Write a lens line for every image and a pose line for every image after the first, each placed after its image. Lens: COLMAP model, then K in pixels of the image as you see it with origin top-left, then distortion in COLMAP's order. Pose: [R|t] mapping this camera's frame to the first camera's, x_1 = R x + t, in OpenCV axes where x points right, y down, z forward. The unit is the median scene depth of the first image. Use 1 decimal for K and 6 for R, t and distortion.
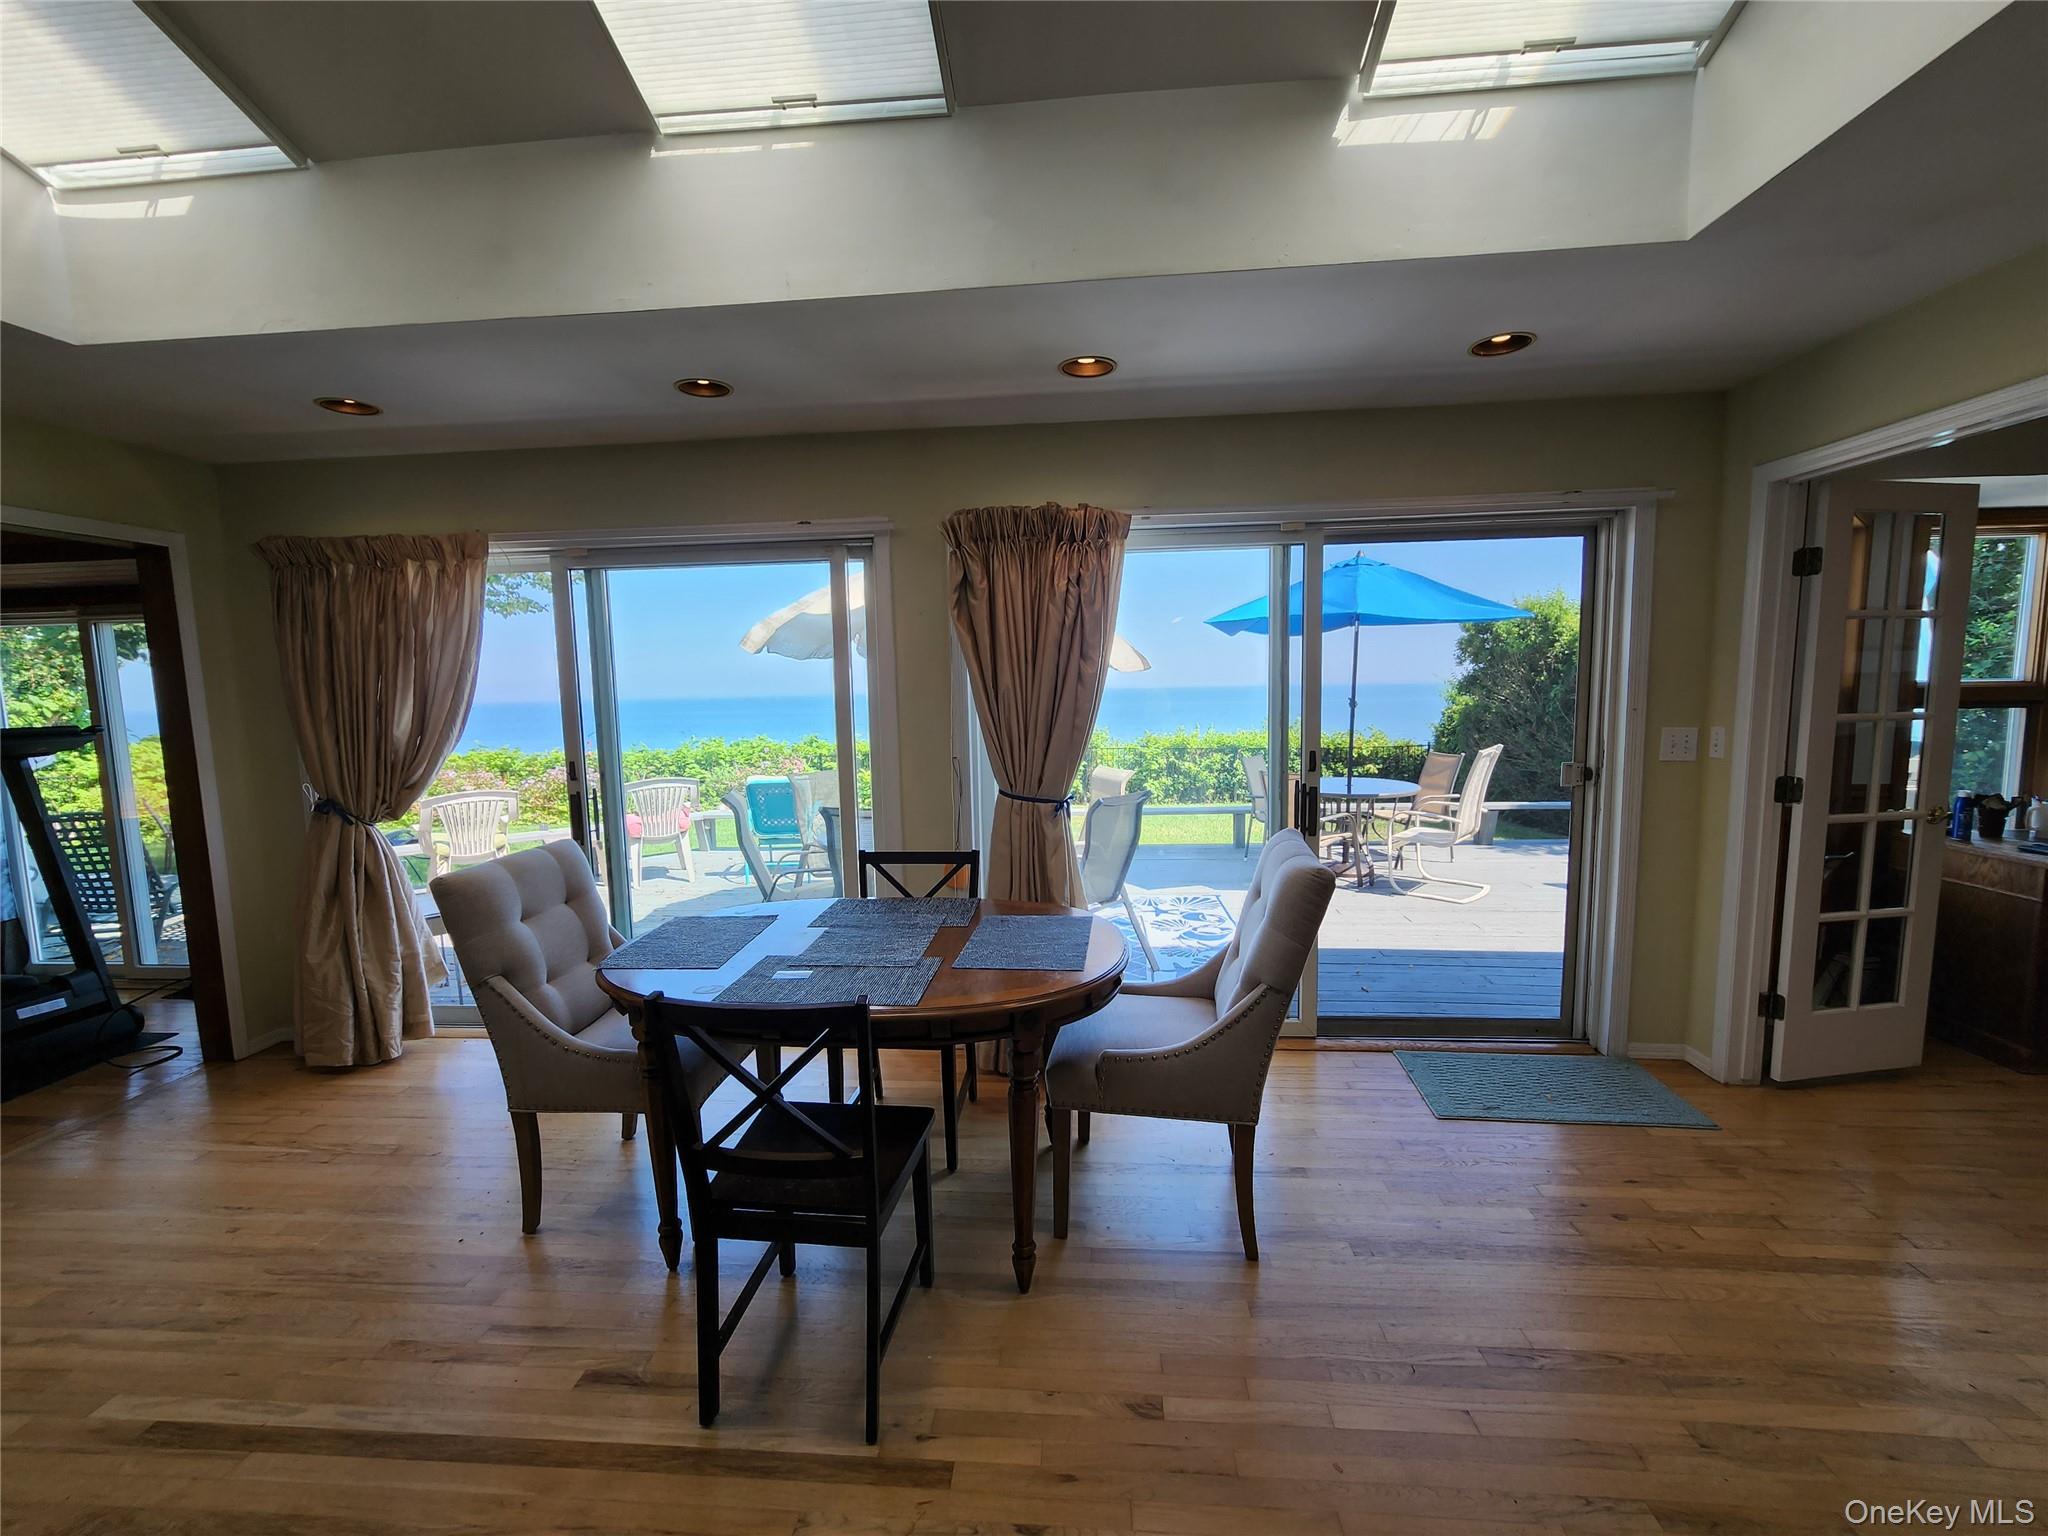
lens RADIAL K [[850.8, 0, 1025.2], [0, 850.8, 777.1], [0, 0, 1]] dist [-0.006182, 0.002786]
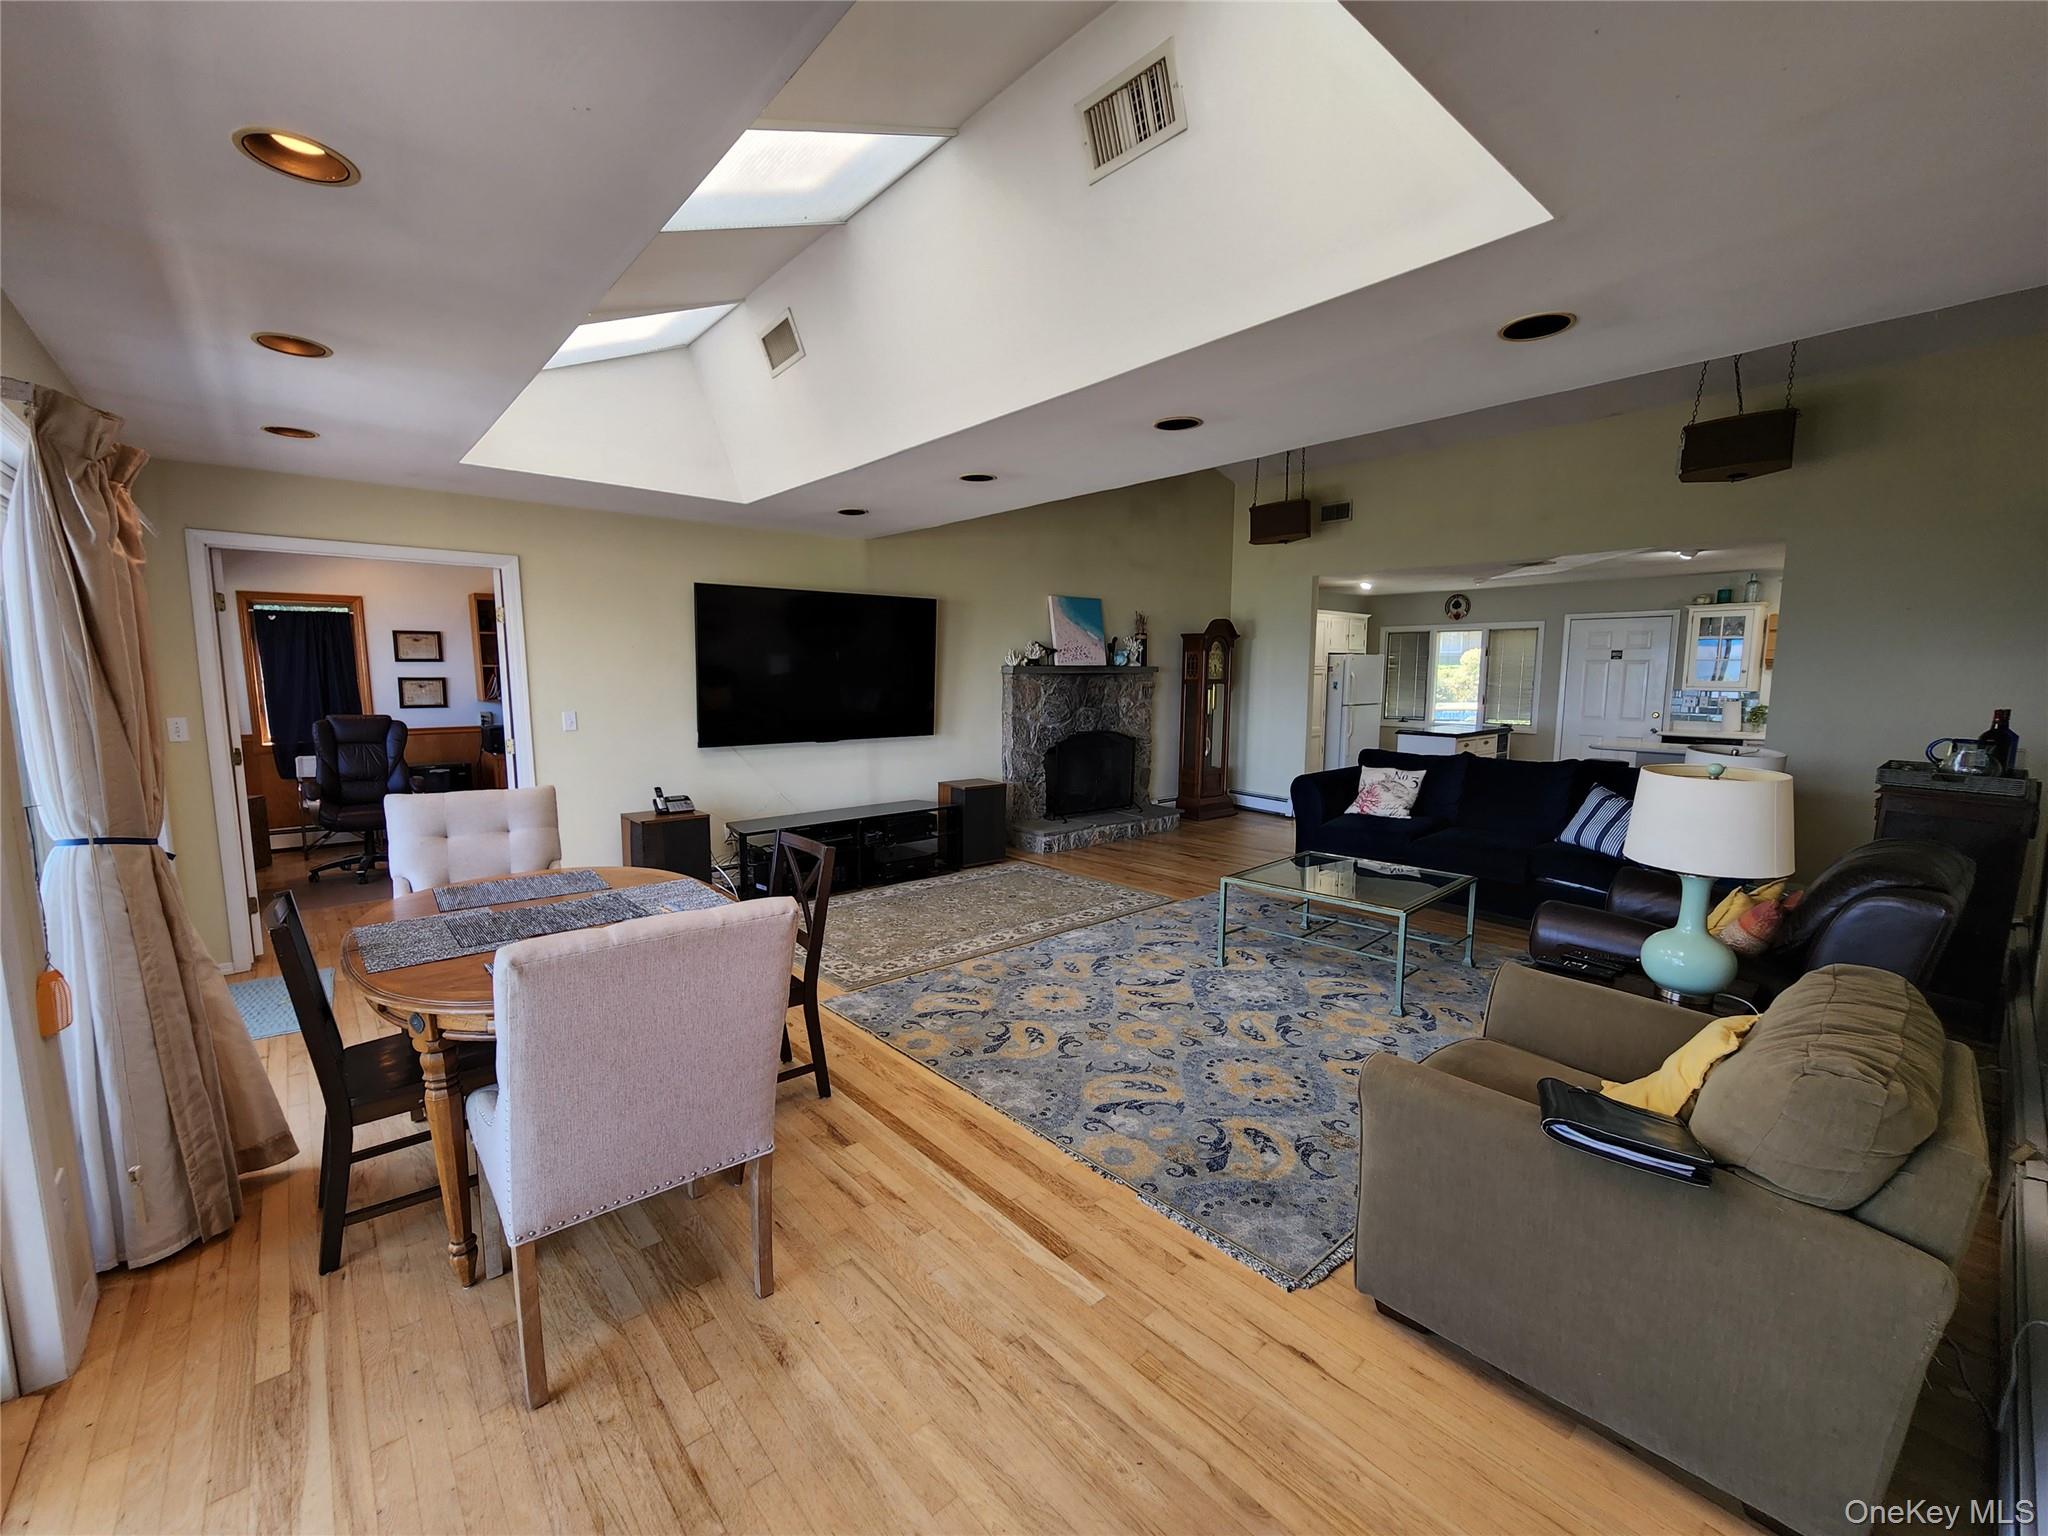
lens RADIAL K [[850.8, 0, 1025.6], [0, 850.8, 779.1], [0, 0, 1]] dist [-0.006182, 0.002786]
pose [[-0.712736, -0.070678, 0.697862, -0.884818], [0.085571, 0.978718, 0.186518, -0.081572], [-0.696193, 0.192655, -0.691520, 0.862237]]
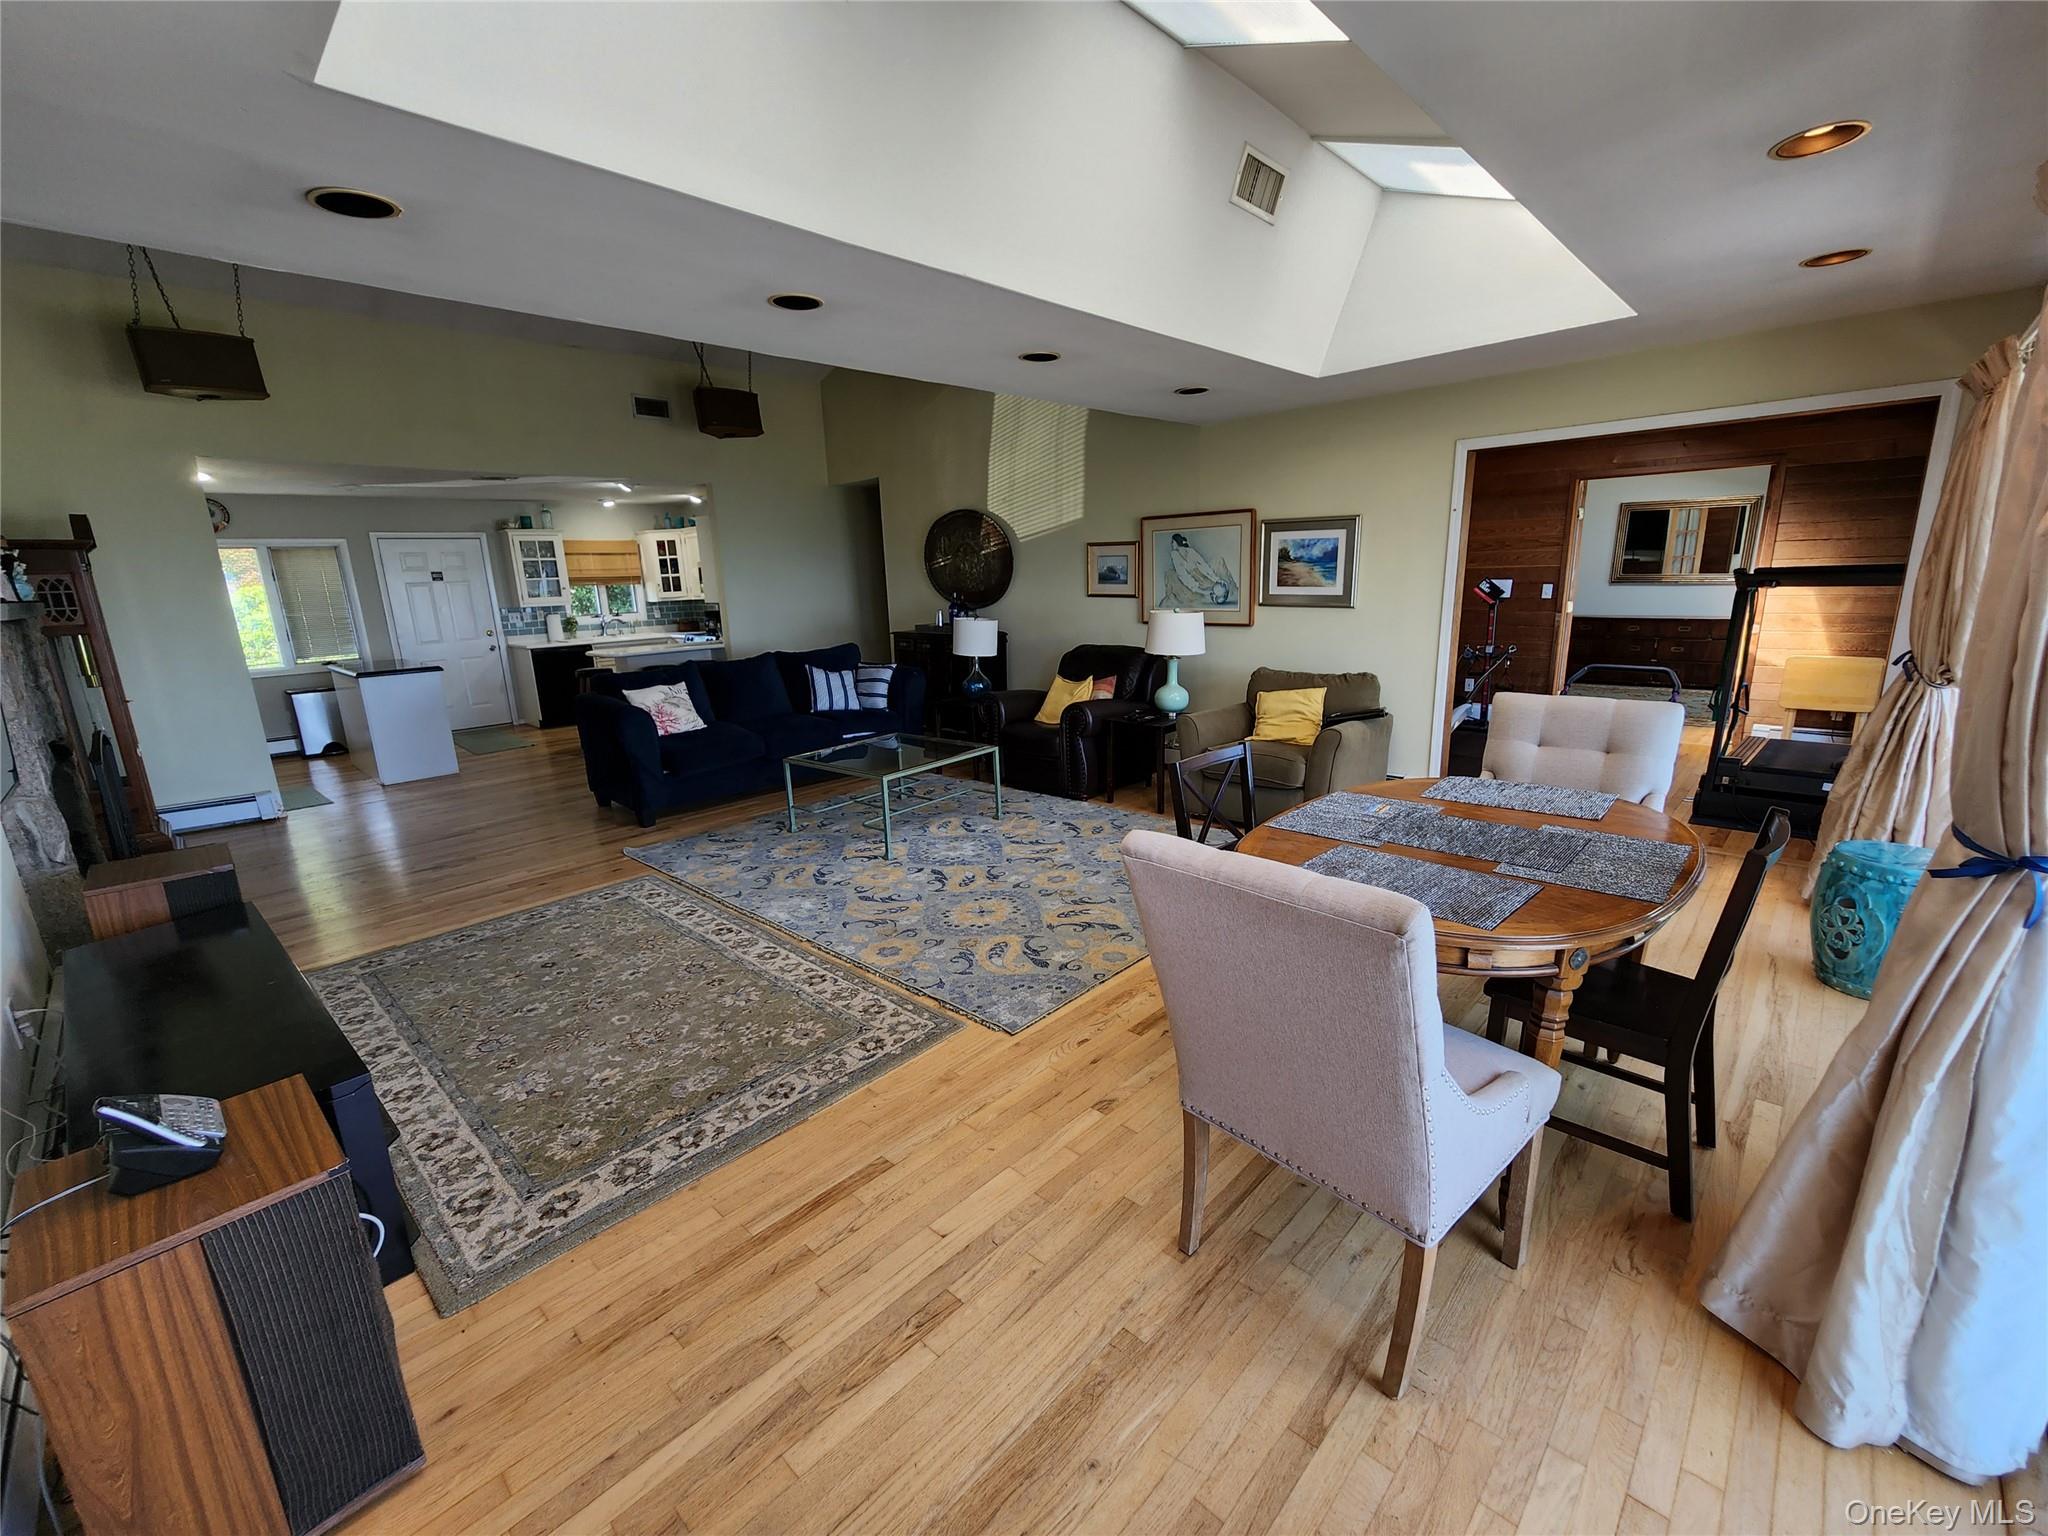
lens RADIAL K [[850.8, 0, 1022.8], [0, 850.8, 780.1], [0, 0, 1]] dist [-0.006182, 0.002786]
pose [[-0.632316, 0.227215, -0.740641, 0.560734], [-0.032498, 0.947402, 0.318391, -0.106541], [0.774029, 0.225393, -0.591674, 0.780195]]
